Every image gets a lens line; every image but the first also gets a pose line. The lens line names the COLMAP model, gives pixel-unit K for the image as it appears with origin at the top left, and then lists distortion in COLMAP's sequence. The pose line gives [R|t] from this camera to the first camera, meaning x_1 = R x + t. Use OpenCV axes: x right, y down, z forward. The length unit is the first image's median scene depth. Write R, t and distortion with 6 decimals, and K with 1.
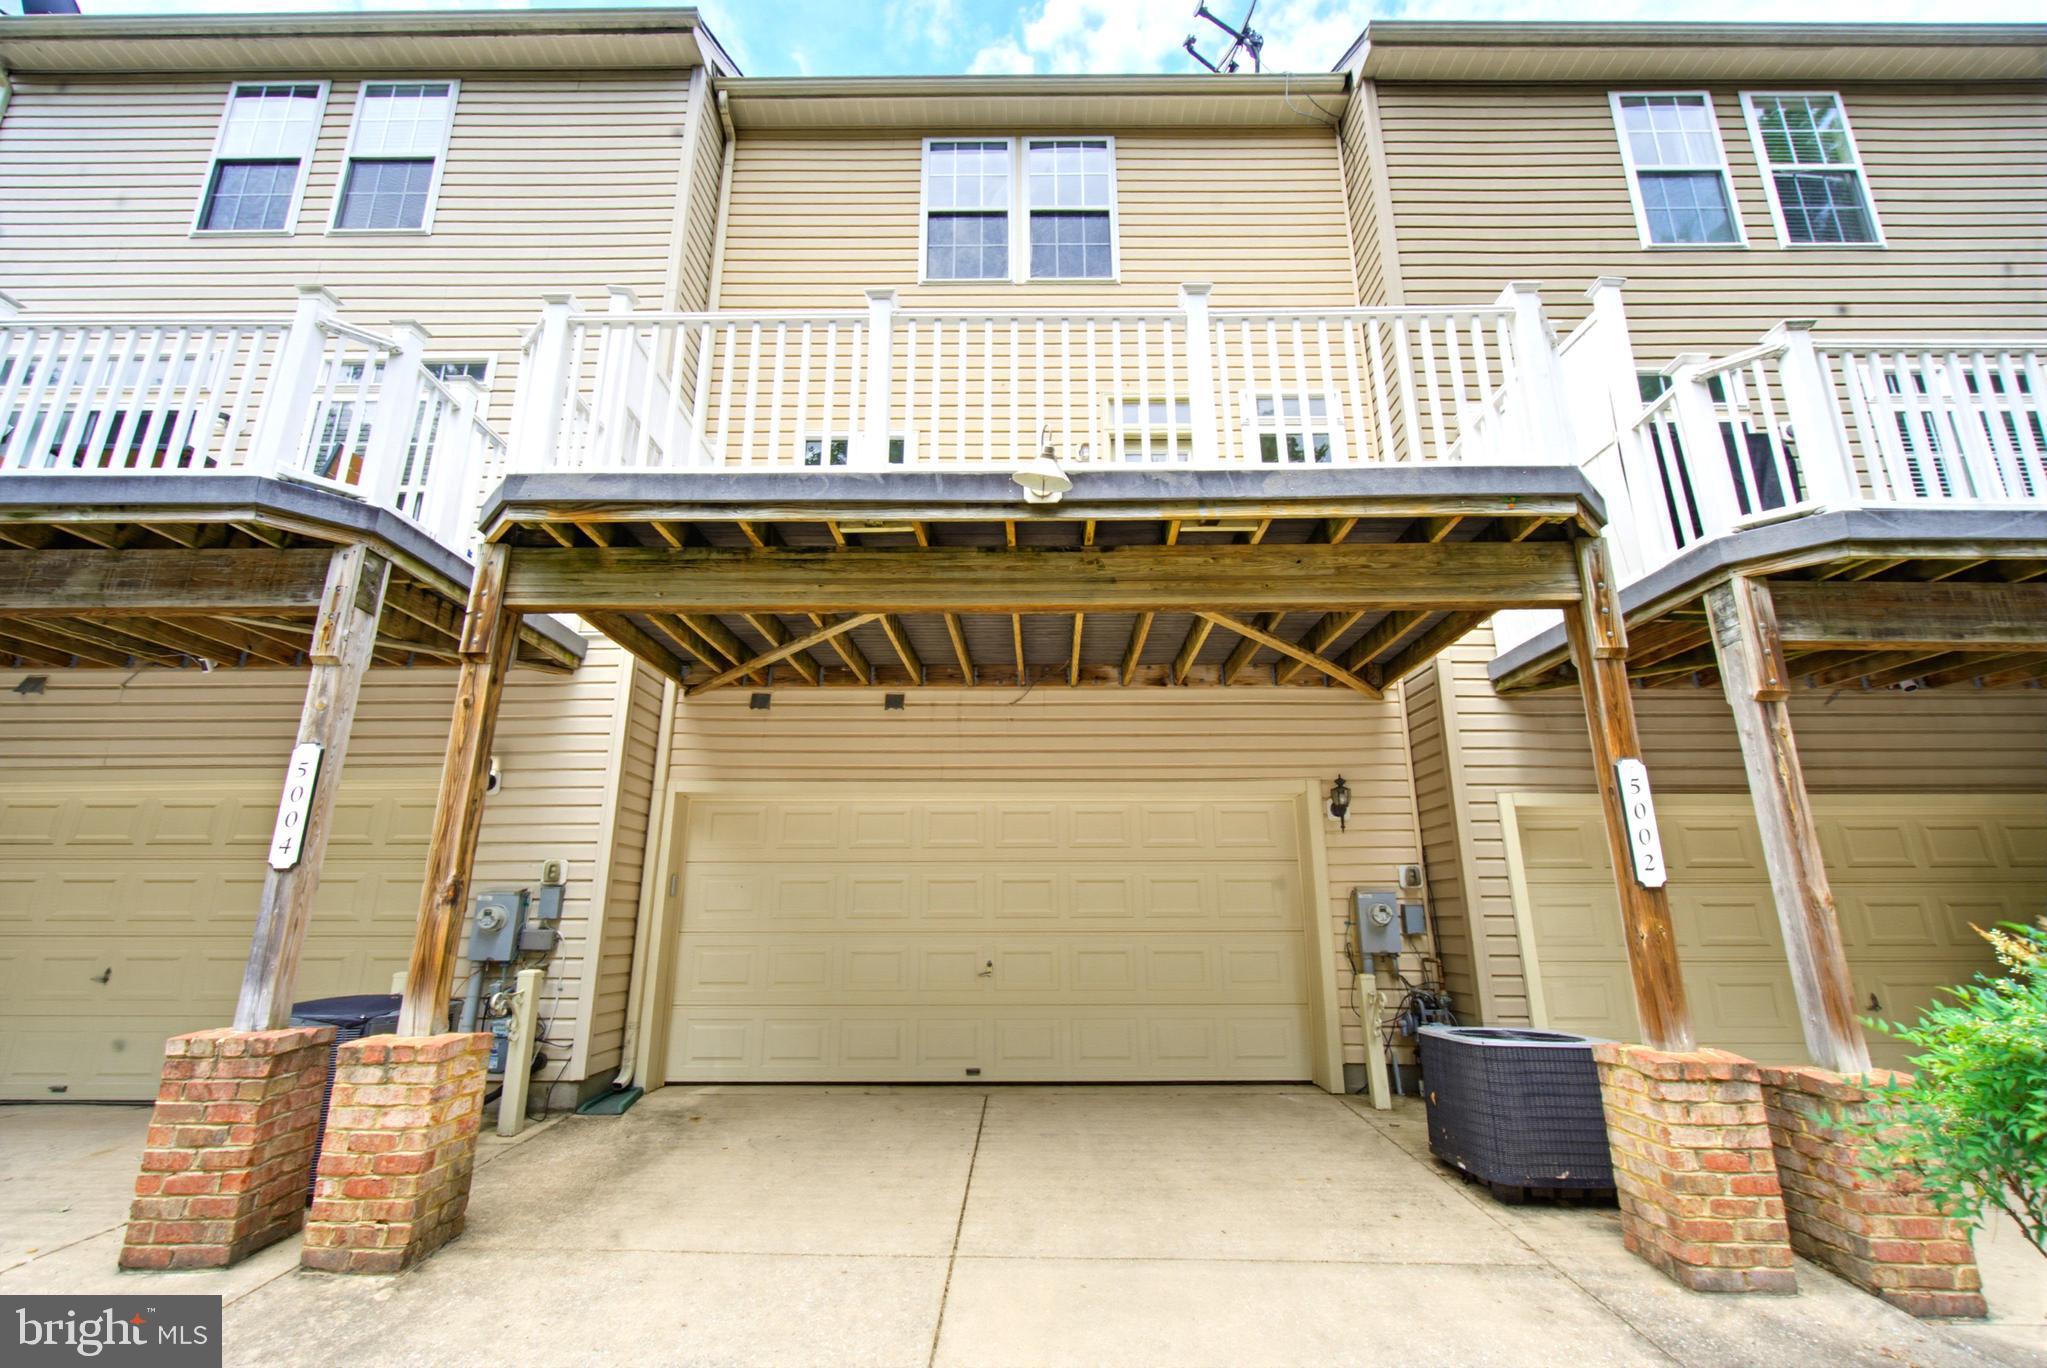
lens RADIAL K [[883.0, 0, 1025.4], [0, 883.0, 684.1], [0, 0, 1]] dist [-0.002964, -0.001060]
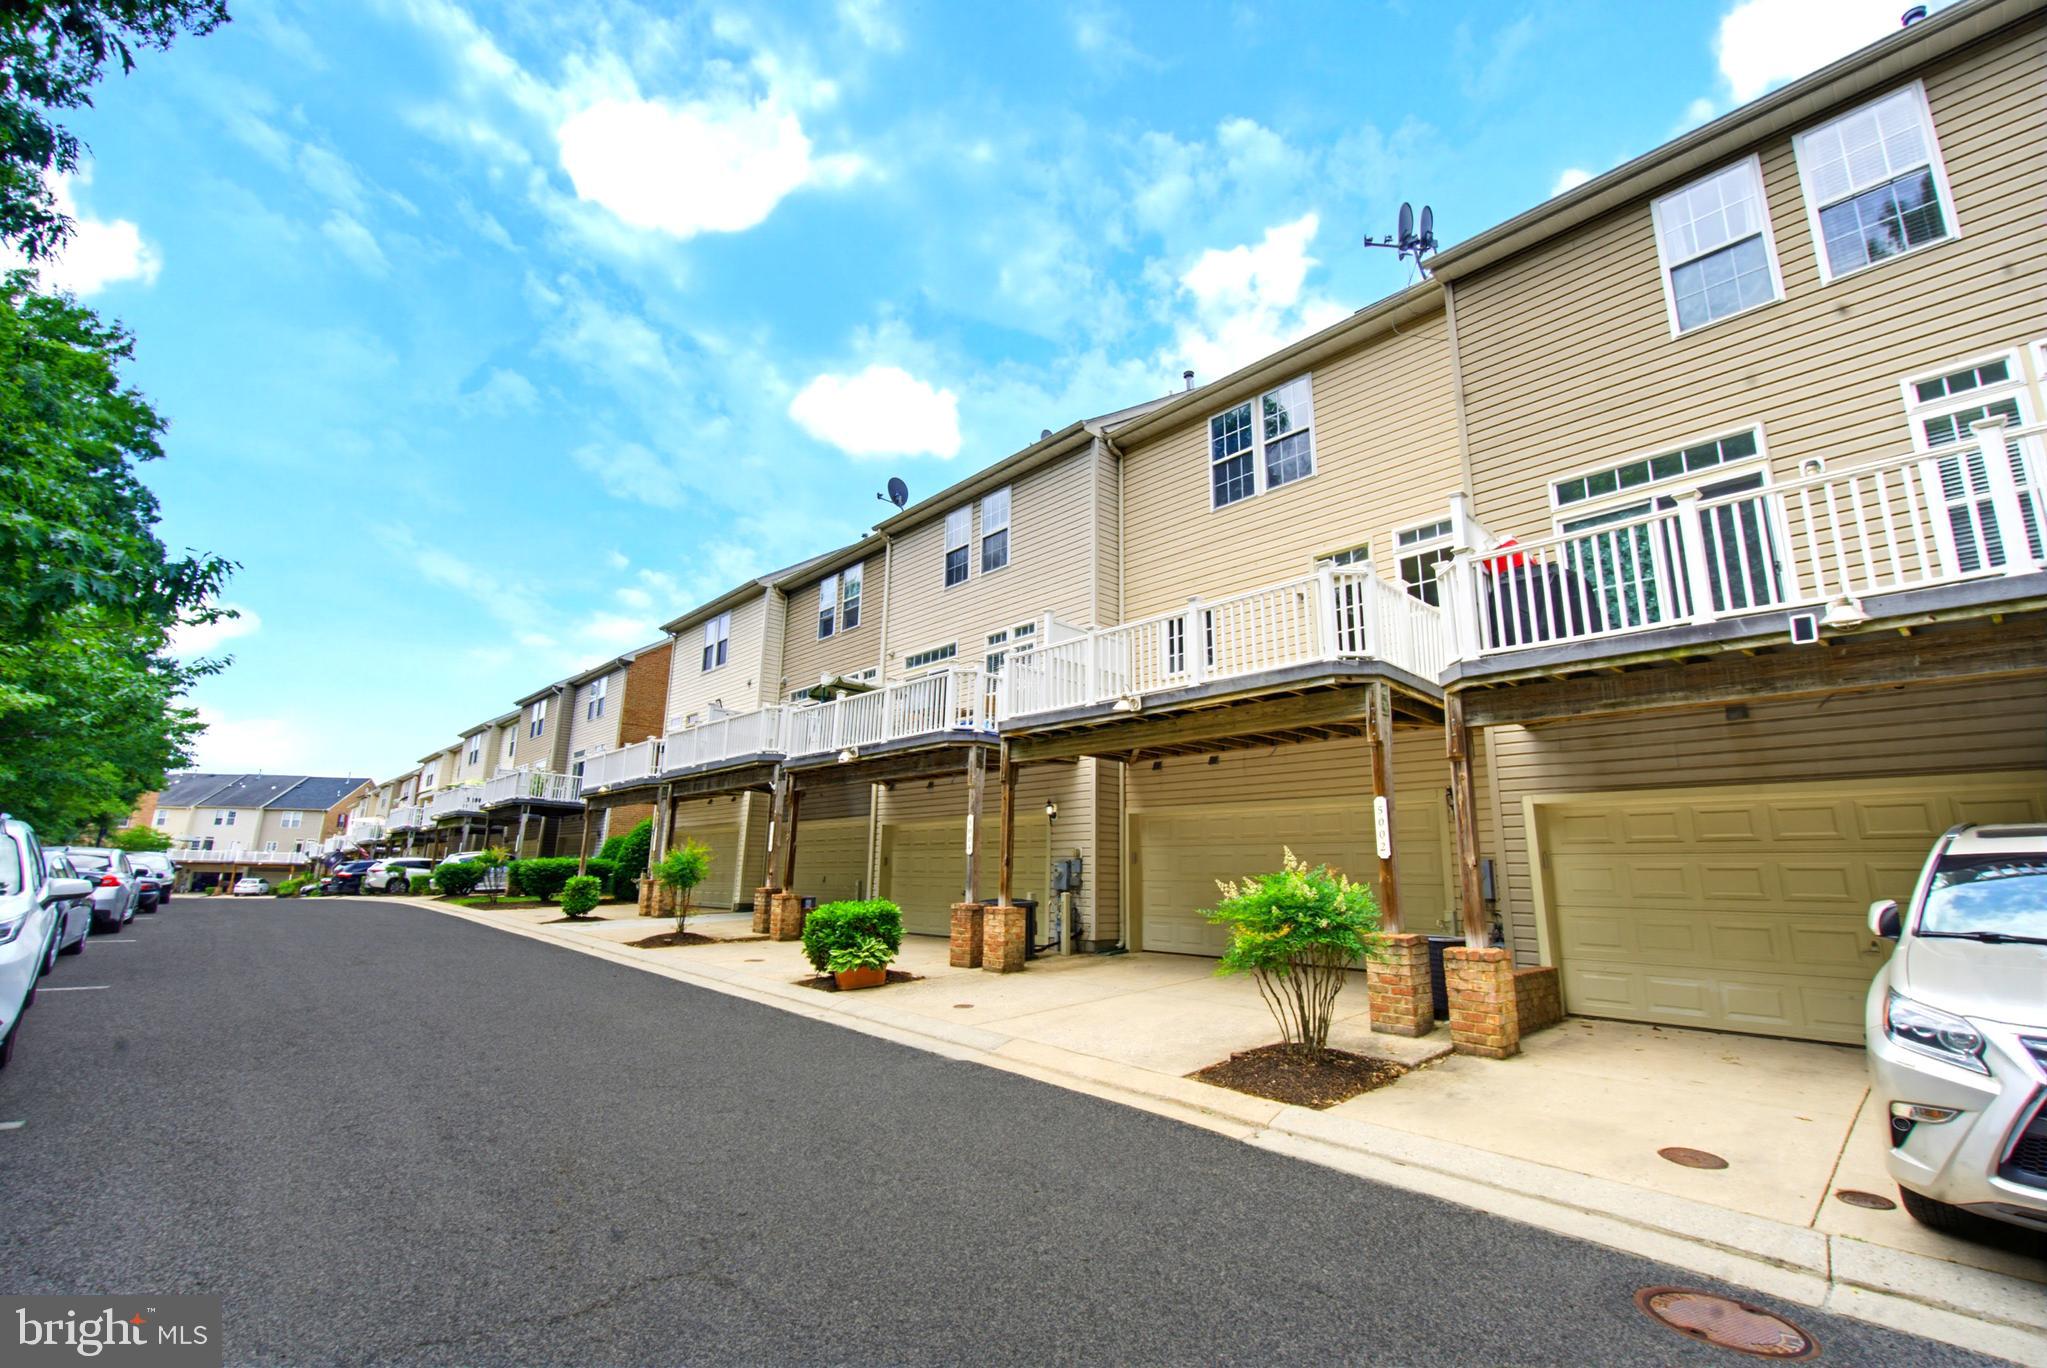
lens RADIAL K [[883.0, 0, 1017.9], [0, 883.0, 688.1], [0, 0, 1]] dist [-0.002964, -0.001060]
pose [[0.675988, -0.144172, -0.722672, 1.139748], [0.172248, 0.984422, -0.035270, -0.164930], [0.716499, -0.100637, 0.690291, -0.697959]]
